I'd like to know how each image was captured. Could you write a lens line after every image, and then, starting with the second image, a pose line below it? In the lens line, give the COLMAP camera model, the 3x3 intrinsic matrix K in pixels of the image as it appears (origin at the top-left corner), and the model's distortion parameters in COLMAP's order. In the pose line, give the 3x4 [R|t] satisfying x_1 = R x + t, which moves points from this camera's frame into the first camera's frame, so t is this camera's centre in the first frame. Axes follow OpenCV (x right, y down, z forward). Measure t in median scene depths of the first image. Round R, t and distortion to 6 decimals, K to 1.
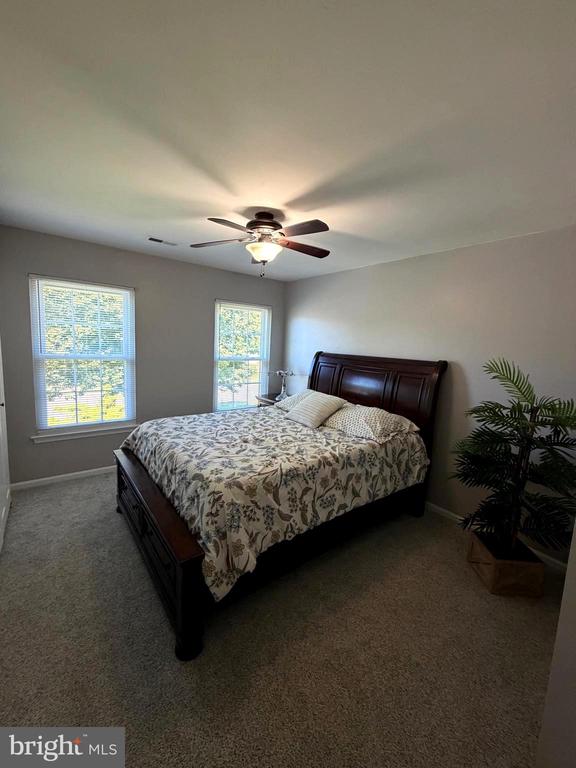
lens RADIAL K [[305.7, 0, 292.1], [0, 305.7, 384.3], [0, 0, 1]] dist [-0.000098, -0.000502]
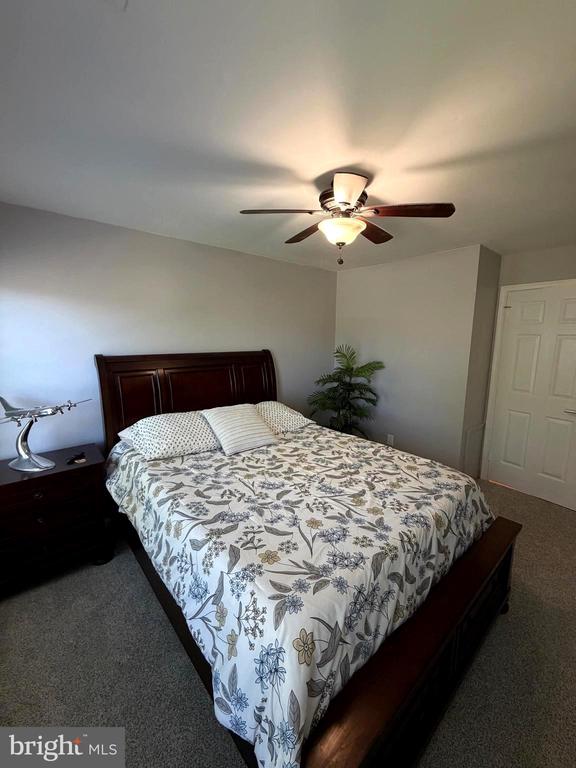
lens RADIAL K [[305.7, 0, 289.3], [0, 305.7, 379.2], [0, 0, 1]] dist [-0.000098, -0.000502]
pose [[-0.031327, -0.193217, 0.980656, -0.887848], [0.121538, 0.973120, 0.195615, -0.231132], [-0.992092, 0.125315, -0.007002, 1.142634]]
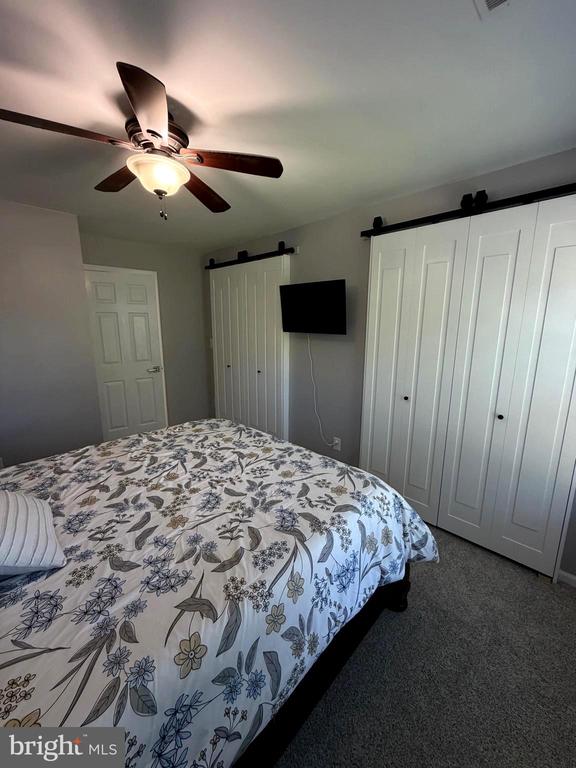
lens RADIAL K [[305.7, 0, 286.2], [0, 305.7, 380.7], [0, 0, 1]] dist [-0.000098, -0.000502]
pose [[-0.992717, -0.031523, -0.116277, -0.280404], [-0.066799, 0.947235, 0.313504, -0.244642], [0.100259, 0.318987, -0.942441, 1.691708]]
